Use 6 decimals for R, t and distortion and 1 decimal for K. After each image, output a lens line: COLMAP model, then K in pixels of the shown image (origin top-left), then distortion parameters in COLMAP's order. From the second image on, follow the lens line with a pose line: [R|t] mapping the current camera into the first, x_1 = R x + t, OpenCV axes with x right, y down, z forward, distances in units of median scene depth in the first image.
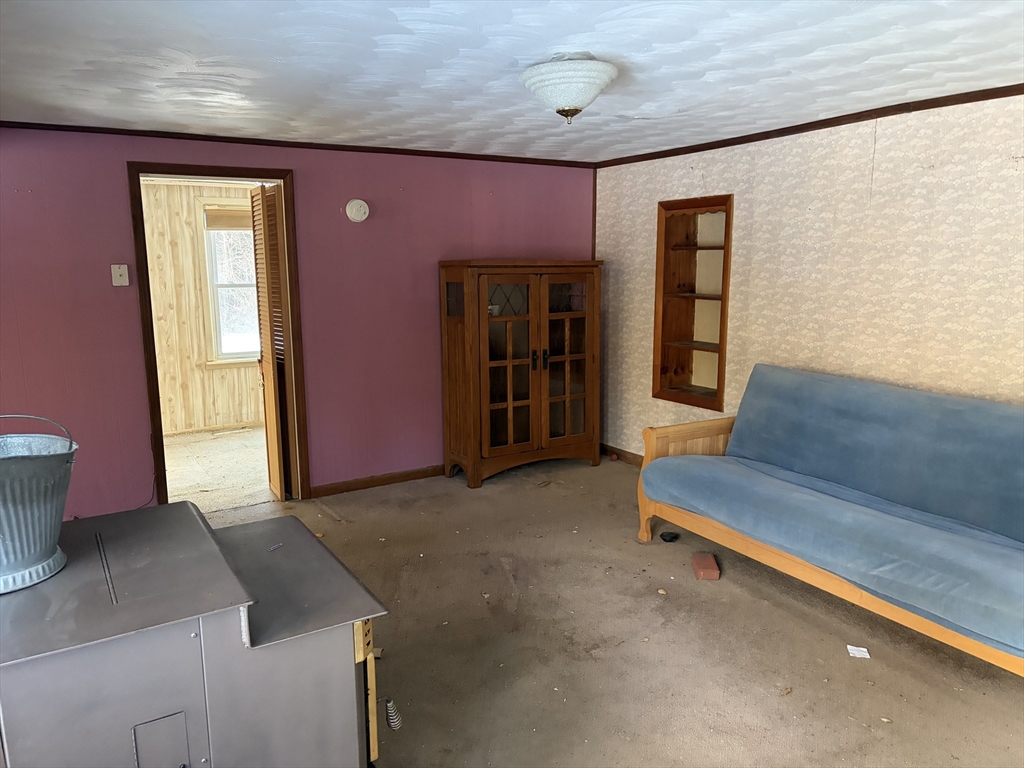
lens RADIAL K [[766.1, 0, 512.4], [0, 766.1, 381.8], [0, 0, 1]] dist [0.048246, -0.049793]
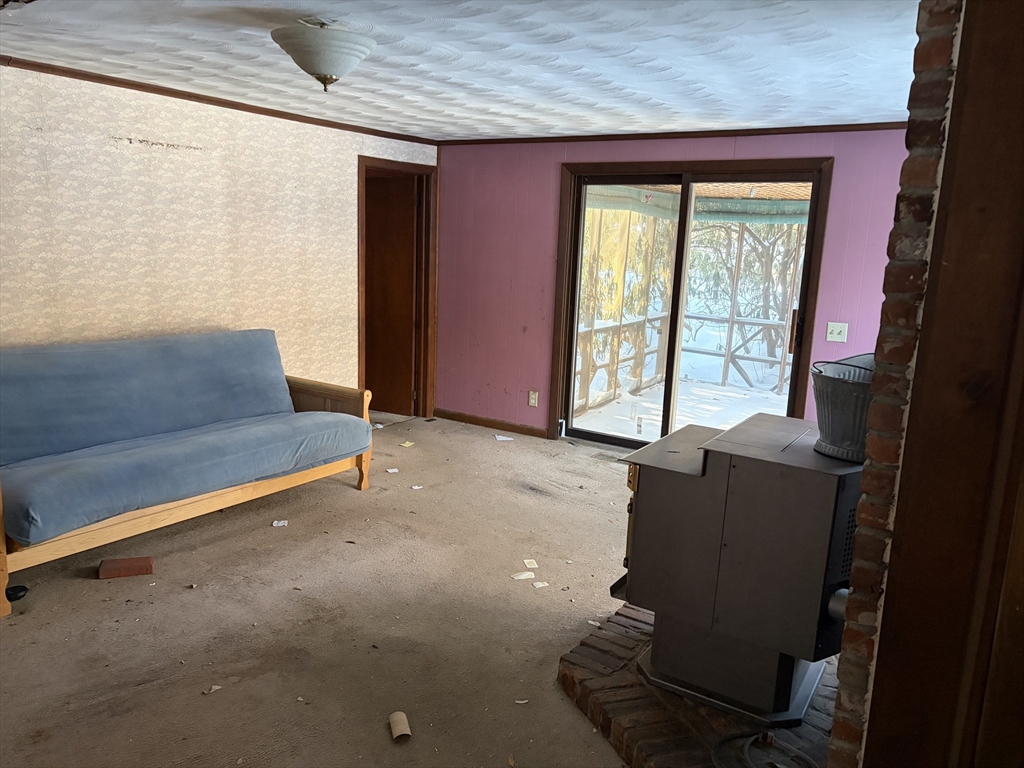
lens RADIAL K [[766.1, 0, 531.8], [0, 766.1, 398.0], [0, 0, 1]] dist [0.048246, -0.049793]
pose [[-0.448720, -0.213723, 0.867740, -0.730570], [0.093613, 0.954399, 0.283476, -0.169356], [-0.888756, 0.208433, -0.408251, 0.926157]]
